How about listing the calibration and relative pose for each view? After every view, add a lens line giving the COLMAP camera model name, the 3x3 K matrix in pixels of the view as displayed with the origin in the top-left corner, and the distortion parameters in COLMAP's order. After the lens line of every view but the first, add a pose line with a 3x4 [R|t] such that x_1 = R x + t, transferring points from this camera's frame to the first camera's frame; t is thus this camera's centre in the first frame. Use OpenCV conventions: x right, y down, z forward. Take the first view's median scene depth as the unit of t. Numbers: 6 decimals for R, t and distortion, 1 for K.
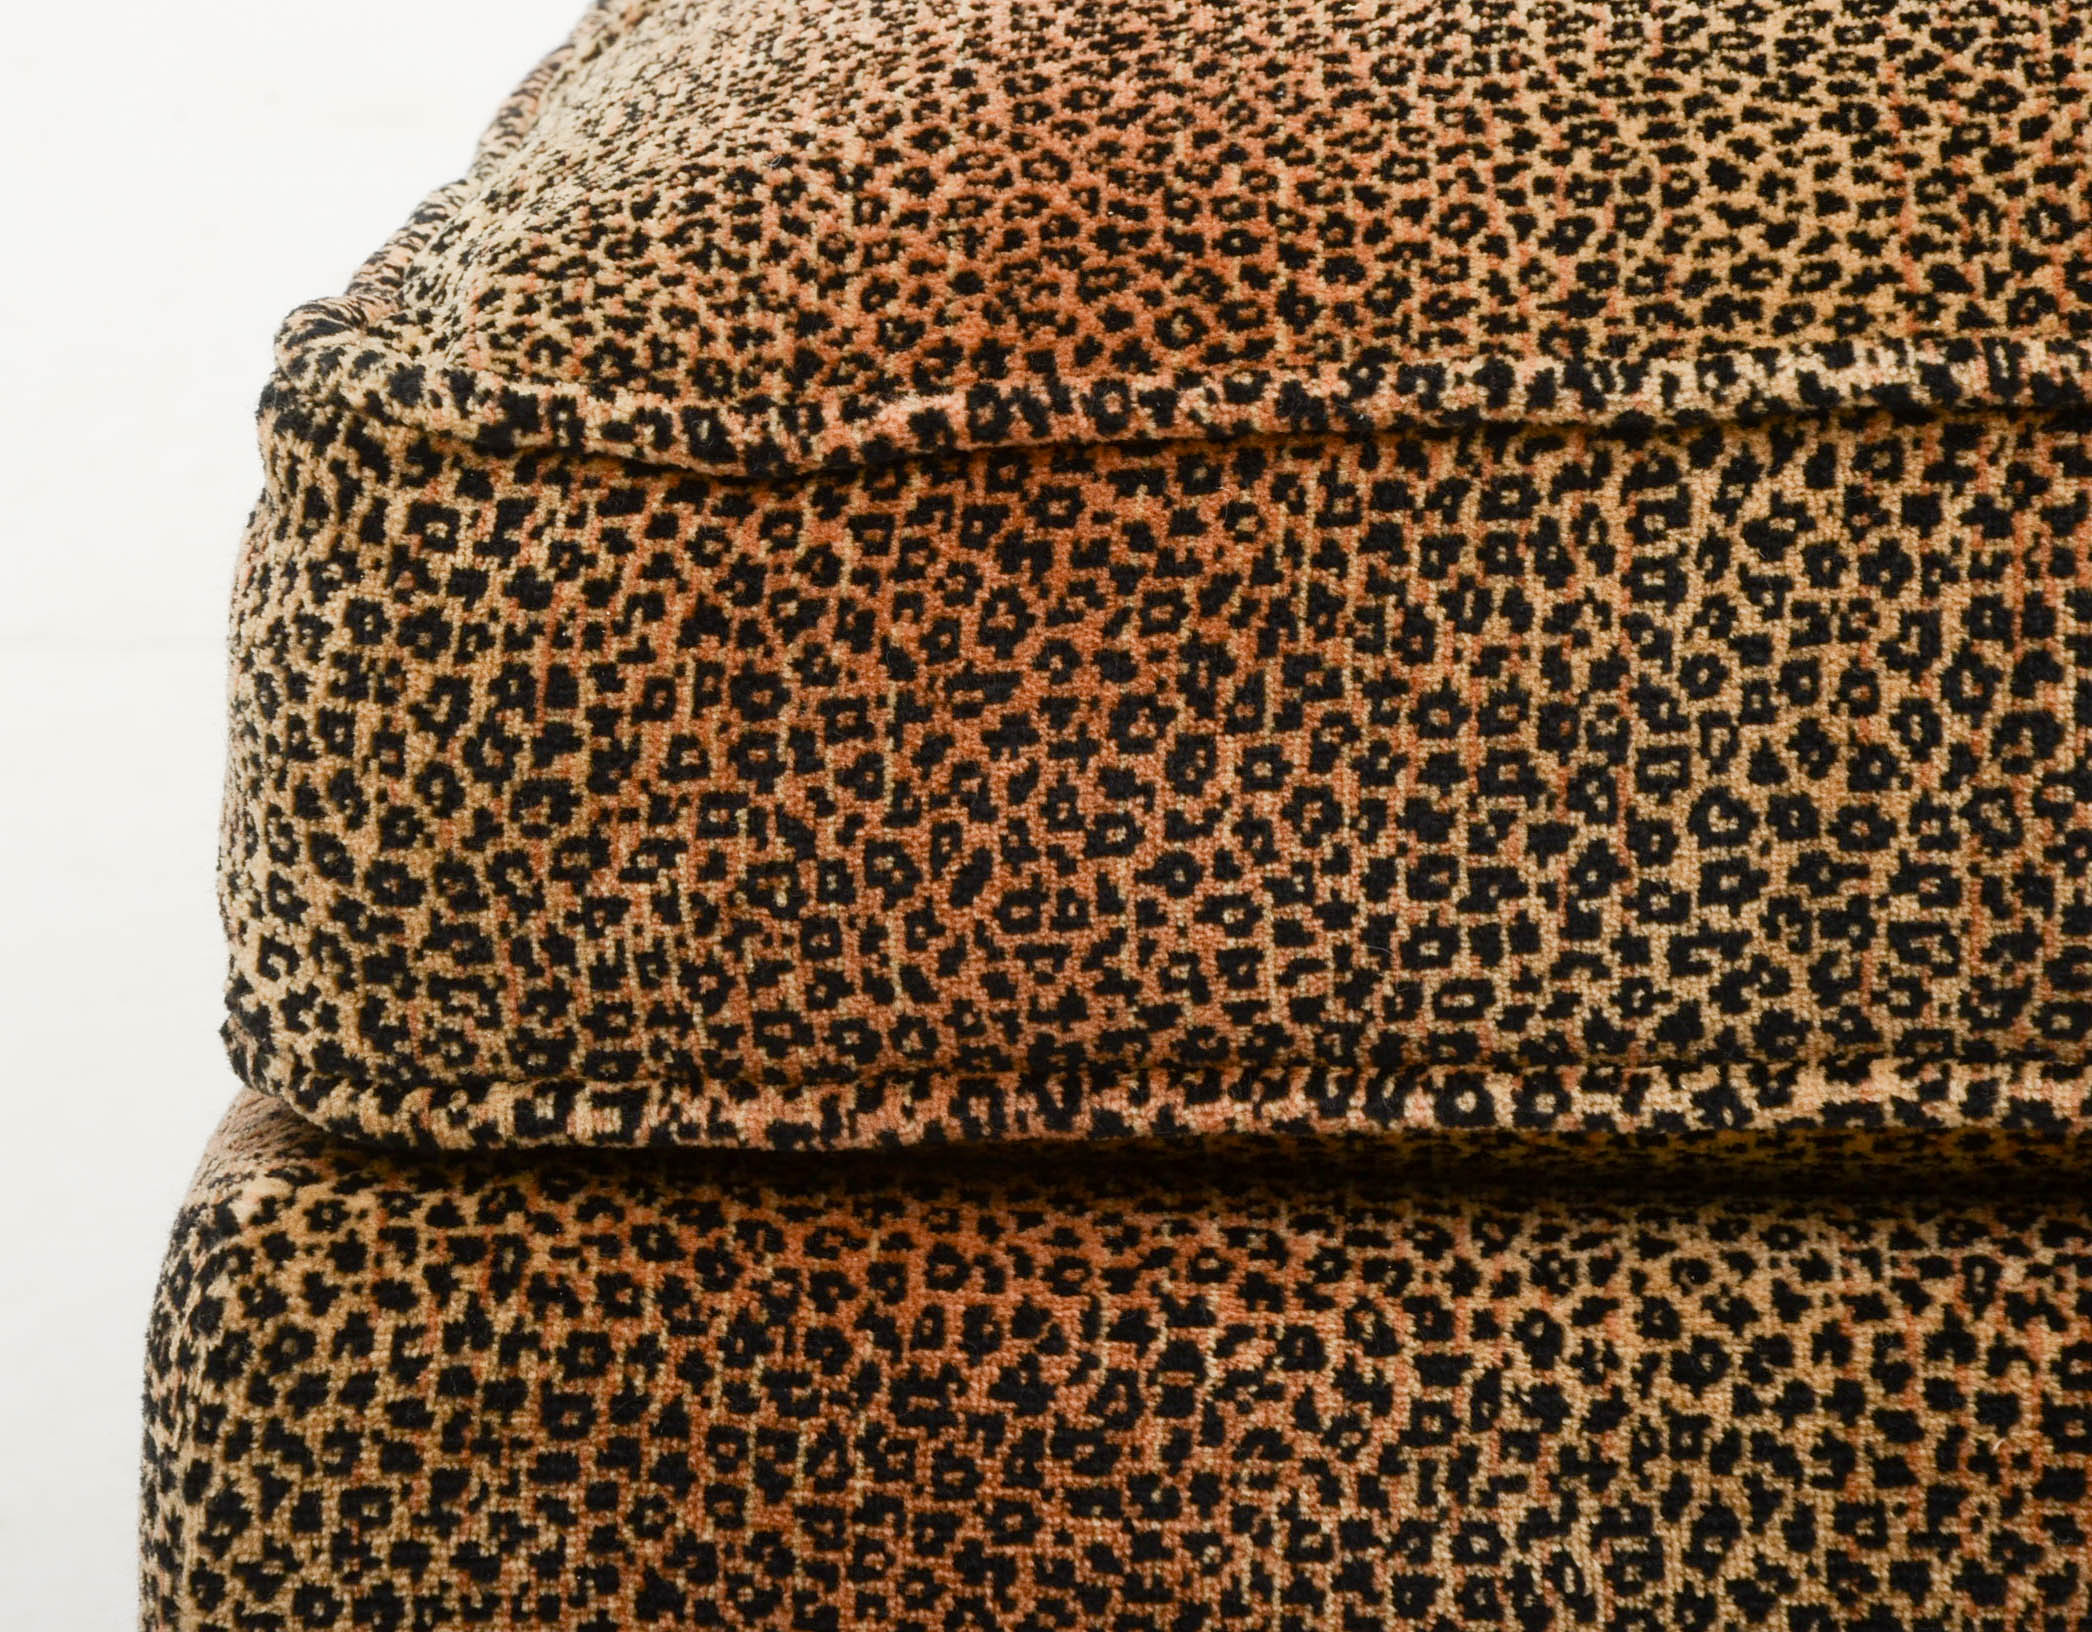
lens RADIAL K [[9095.2, 0, 846.7], [0, 9095.2, 825.8], [0, 0, 1]] dist [0.998602, 0.000000]
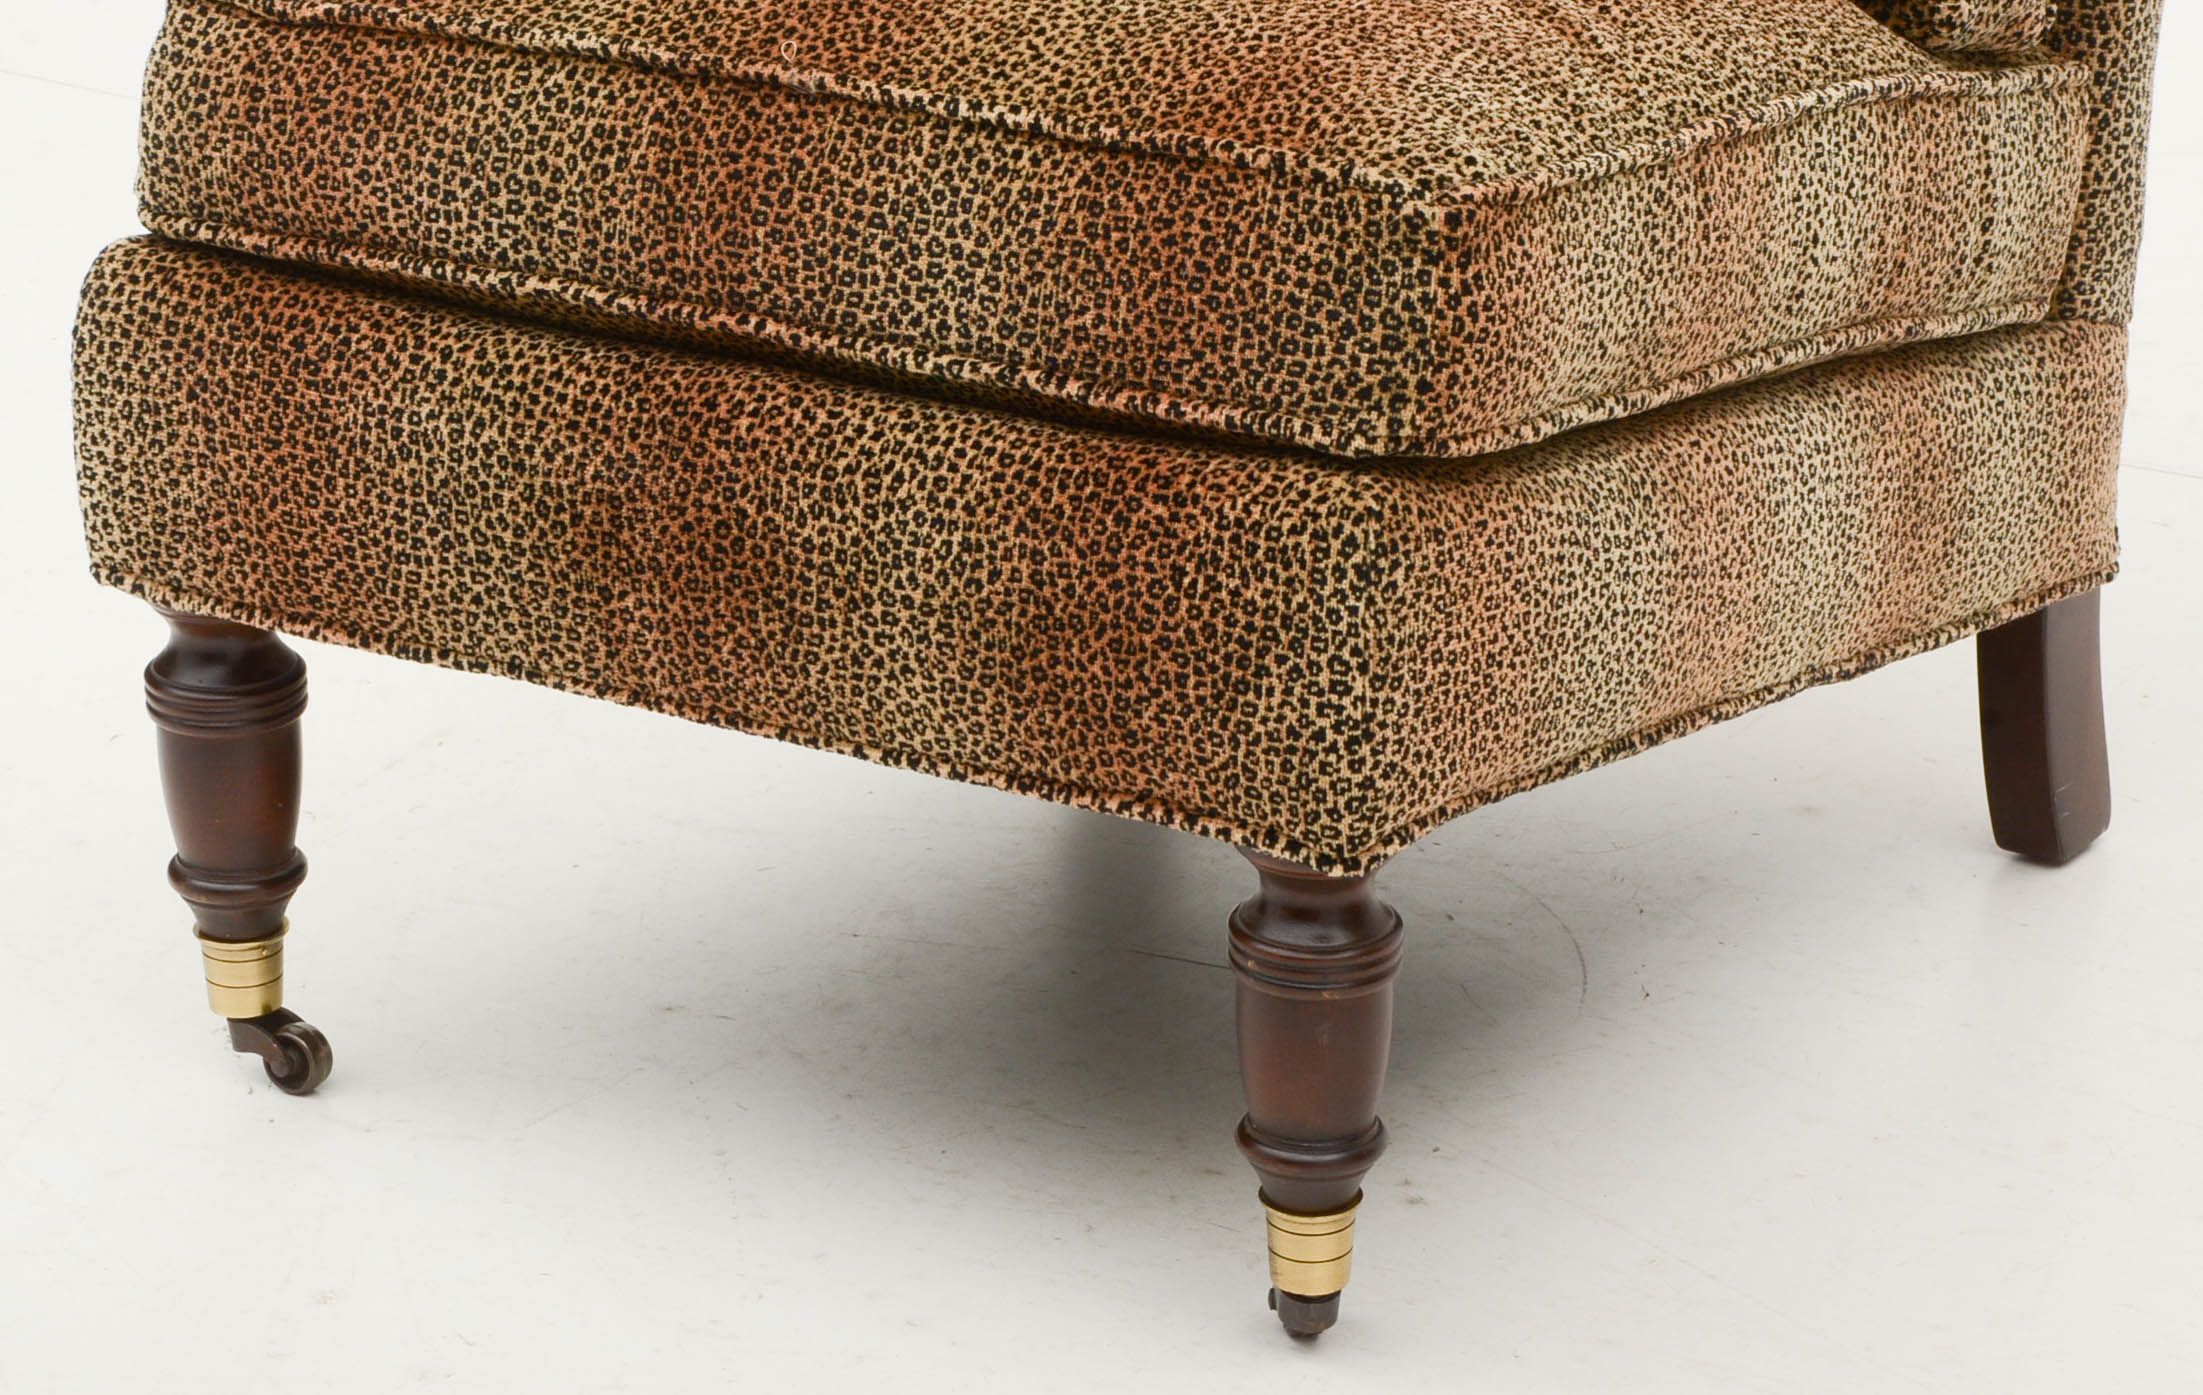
lens RADIAL K [[7956.1, 0, 1008.1], [0, 7956.1, 786.3], [0, 0, 1]] dist [0.959850, 0.000000]
pose [[0.865088, 0.182869, -0.467099, 1.456736], [-0.190857, 0.981140, 0.030641, 0.078658], [0.463893, 0.062641, 0.883674, -1.179069]]
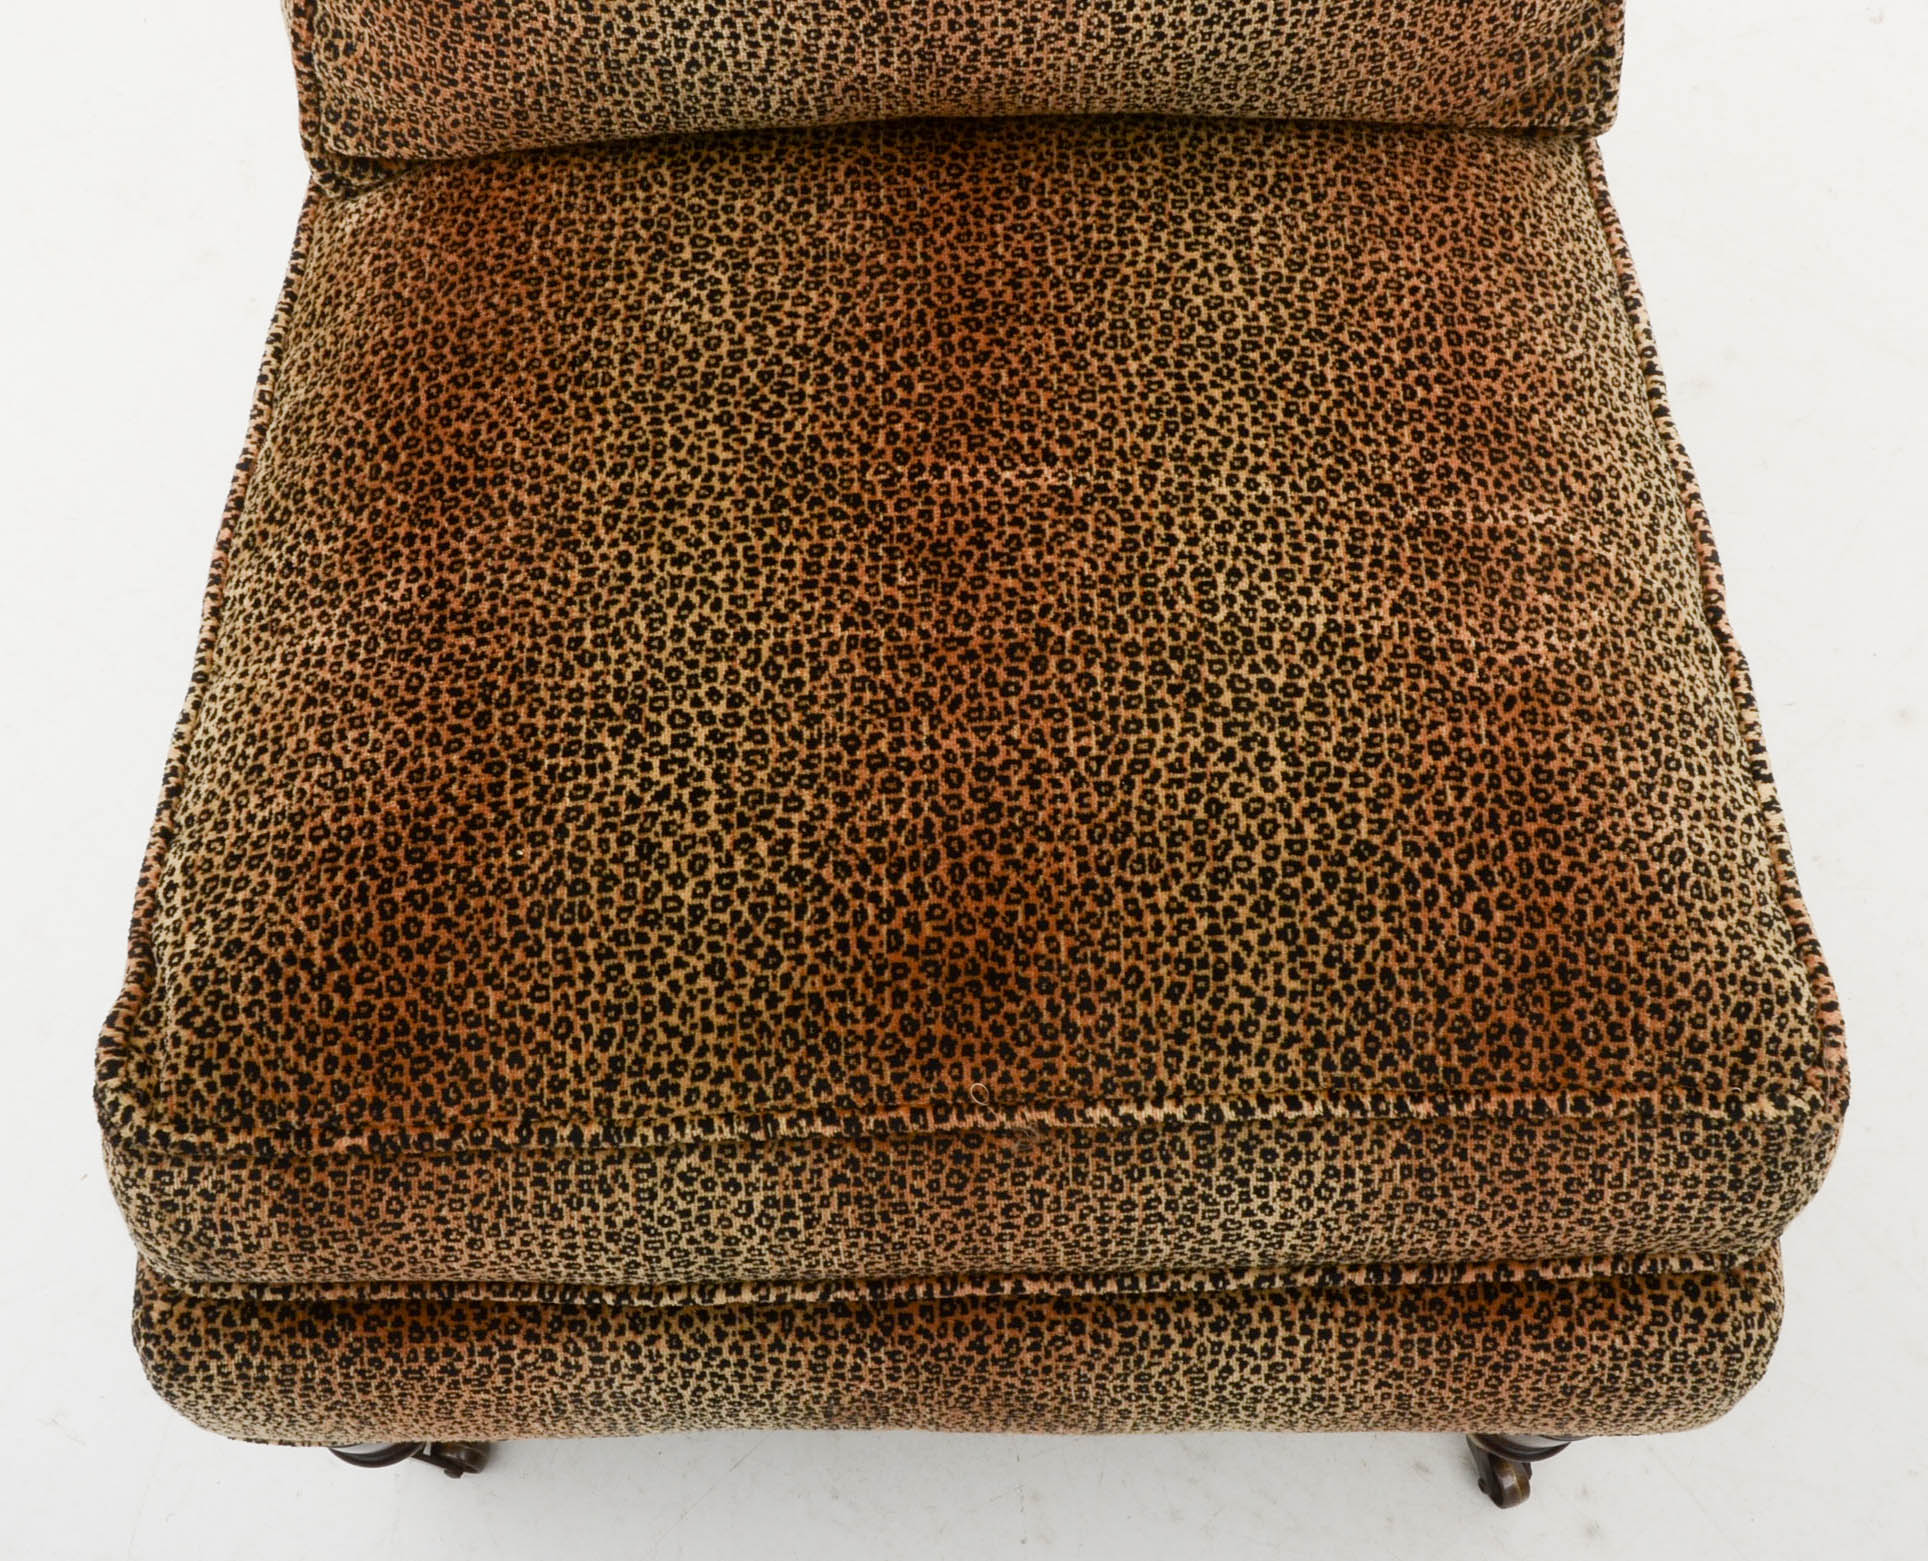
lens RADIAL K [[2725.1, 0, 982.2], [0, 2725.1, 814.2], [0, 0, 1]] dist [0.027253, 0.000000]
pose [[0.997369, -0.059820, 0.040947, 0.156608], [0.015196, 0.724825, 0.688766, -0.627345], [-0.070882, -0.686332, 0.723826, 0.506082]]
